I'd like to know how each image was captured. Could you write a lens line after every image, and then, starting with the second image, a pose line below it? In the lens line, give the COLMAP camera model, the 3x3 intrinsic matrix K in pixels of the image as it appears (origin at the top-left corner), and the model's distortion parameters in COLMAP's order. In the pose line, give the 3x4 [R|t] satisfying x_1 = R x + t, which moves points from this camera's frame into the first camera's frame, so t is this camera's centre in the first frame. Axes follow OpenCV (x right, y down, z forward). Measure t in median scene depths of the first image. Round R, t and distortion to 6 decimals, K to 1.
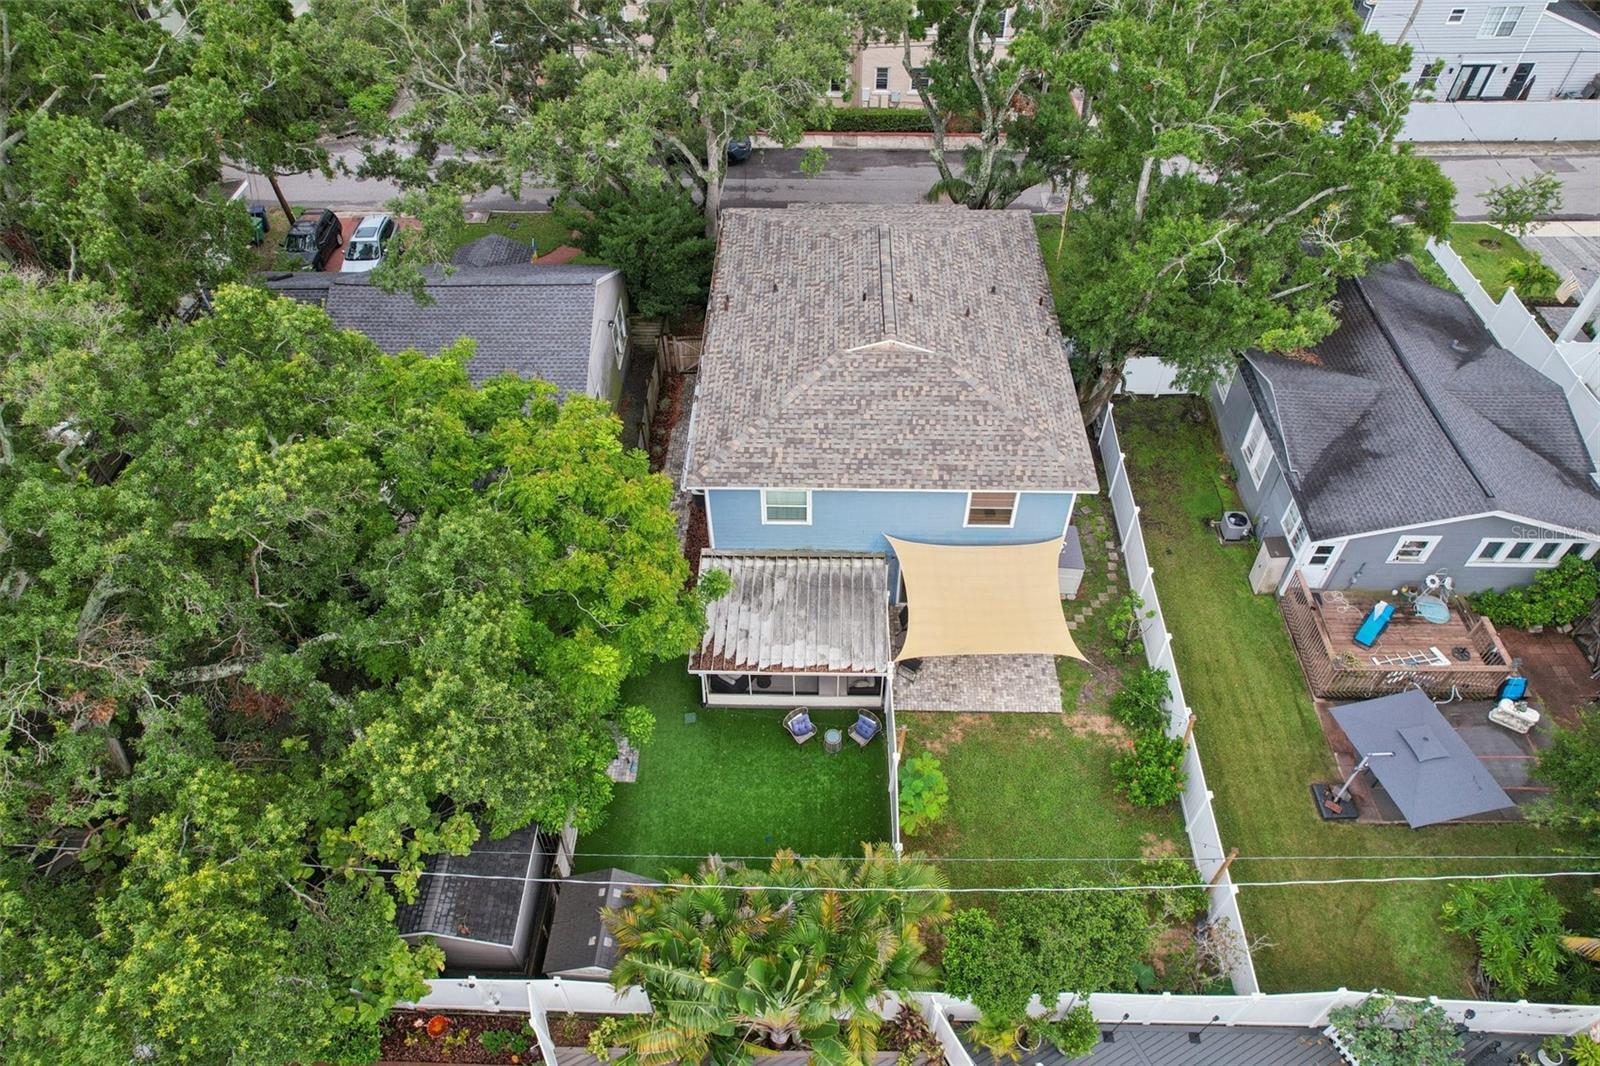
lens RADIAL K [[1023.7, 0, 800.0], [0, 1023.7, 533.0], [0, 0, 1]] dist [-0.070079, 0.067382]
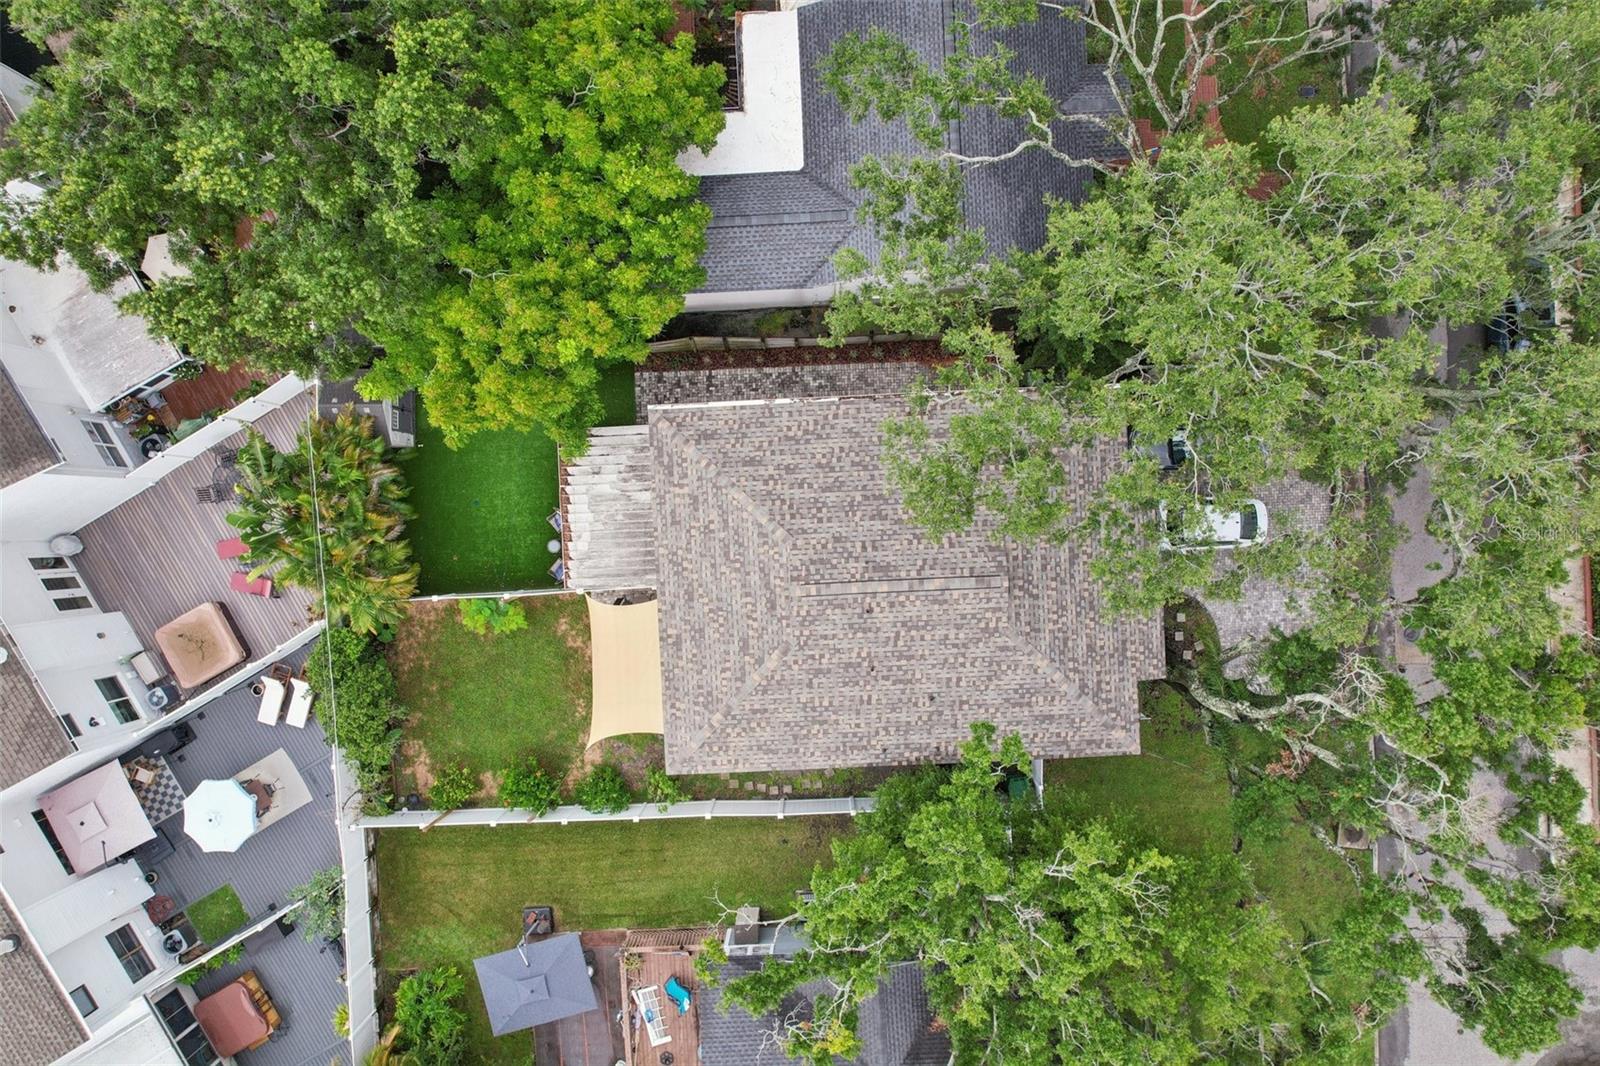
lens RADIAL K [[1023.7, 0, 800.0], [0, 1023.7, 533.0], [0, 0, 1]] dist [-0.070079, 0.067382]
pose [[0.072859, 0.997124, 0.020872, 0.011055], [-0.725983, 0.038675, 0.686624, -0.880883], [0.683842, -0.065179, 0.726713, 0.270983]]
